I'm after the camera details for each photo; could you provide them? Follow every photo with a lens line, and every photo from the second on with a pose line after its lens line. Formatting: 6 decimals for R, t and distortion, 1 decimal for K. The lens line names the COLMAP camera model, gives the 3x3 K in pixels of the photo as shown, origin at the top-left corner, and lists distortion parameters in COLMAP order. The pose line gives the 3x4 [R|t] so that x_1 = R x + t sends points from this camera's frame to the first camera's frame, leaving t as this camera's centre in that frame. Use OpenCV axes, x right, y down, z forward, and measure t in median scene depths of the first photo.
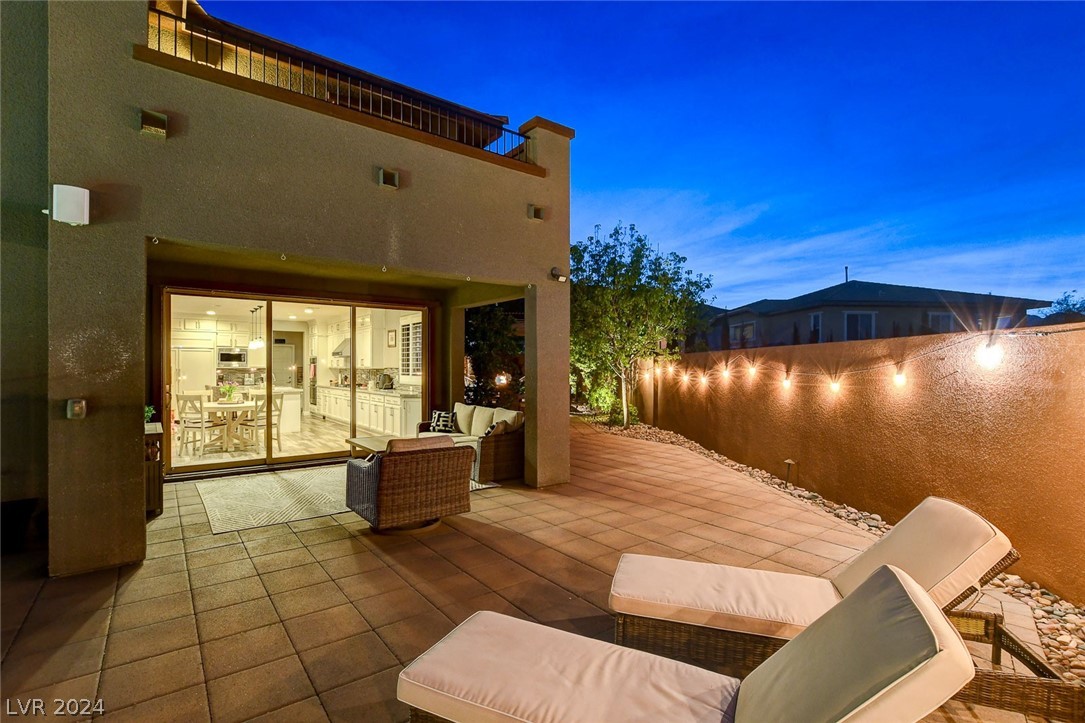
lens RADIAL K [[494.9, 0, 544.6], [0, 494.9, 368.6], [0, 0, 1]] dist [-0.010031, -0.000736]
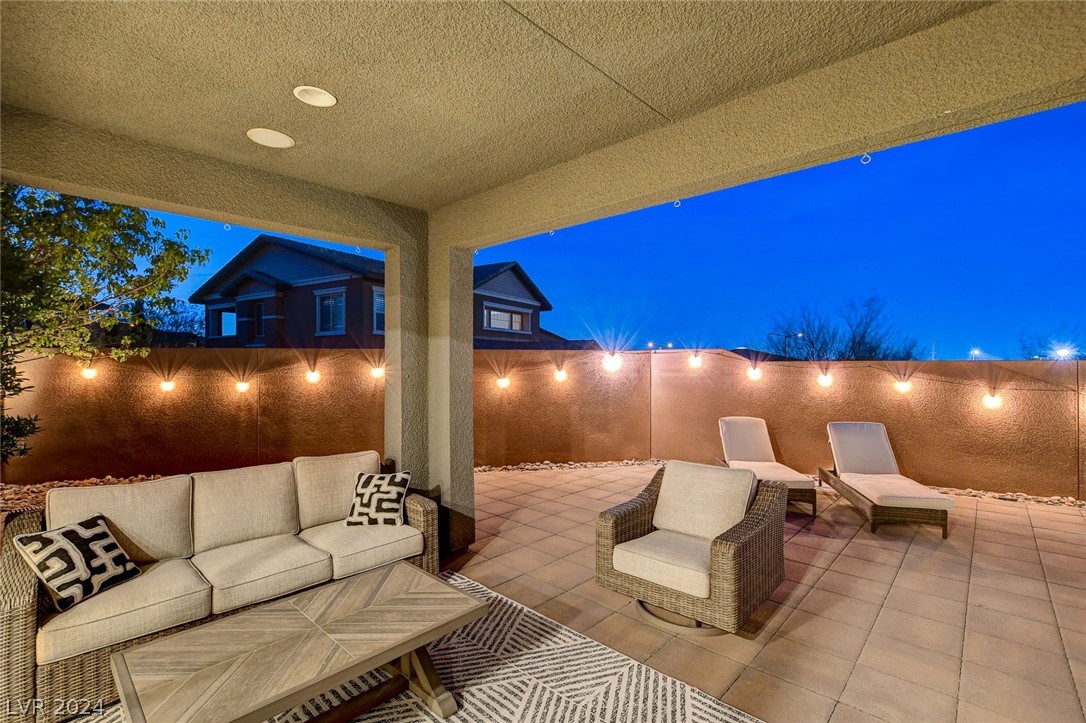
lens RADIAL K [[486.6, 0, 539.2], [0, 486.6, 367.7], [0, 0, 1]] dist [-0.000781, 0.000137]
pose [[-0.153327, -0.003138, 0.988170, -0.836505], [0.003454, 0.999987, 0.003712, -0.009803], [-0.988169, 0.003982, -0.153314, 1.212774]]
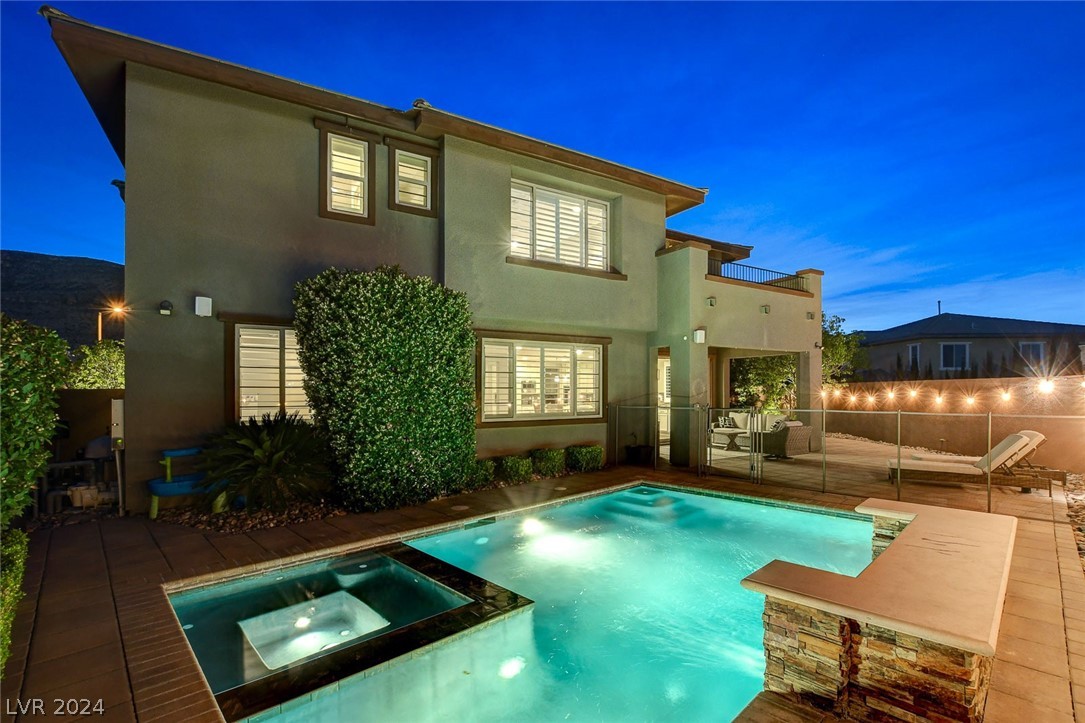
lens RADIAL K [[503.2, 0, 526.9], [0, 503.2, 397.7], [0, 0, 1]] dist [-0.017790, 0.000048]
pose [[0.992928, -0.004341, -0.118636, -1.119078], [0.005415, 0.999947, 0.008731, -0.003520], [0.118592, -0.009312, 0.992899, -1.421602]]
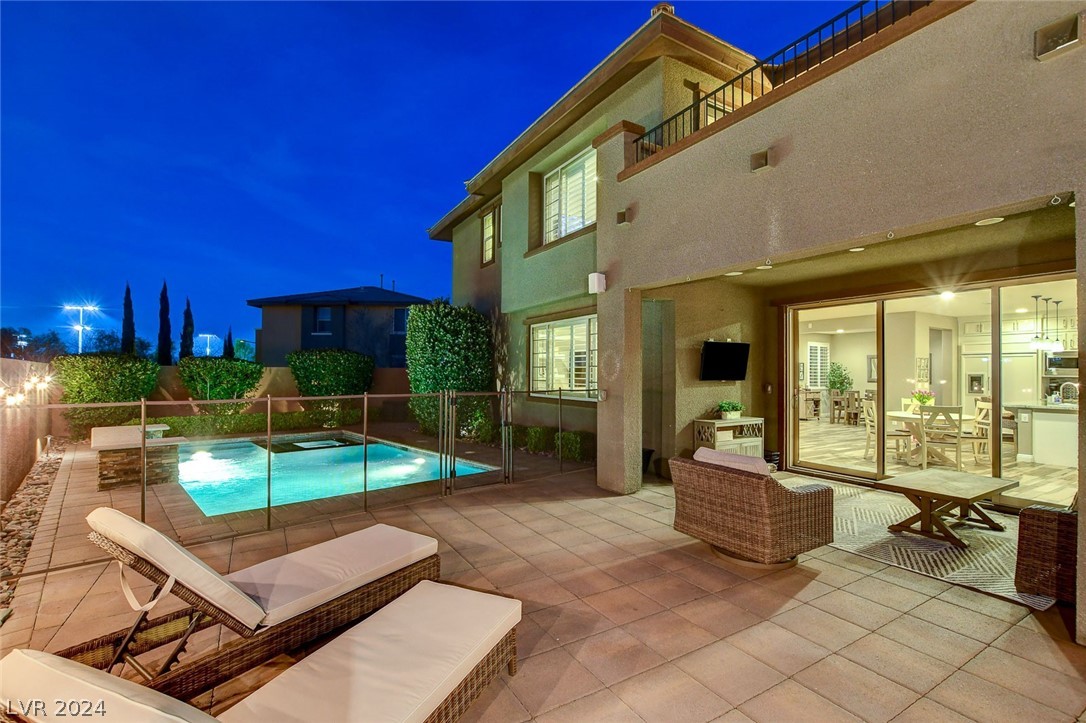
lens RADIAL K [[486.6, 0, 539.2], [0, 486.6, 367.7], [0, 0, 1]] dist [-0.000781, 0.000137]
pose [[-0.128333, -0.012302, -0.991655, 0.576294], [-0.007044, 0.999909, -0.011493, 0.001822], [0.991706, 0.005511, -0.128408, 0.688605]]
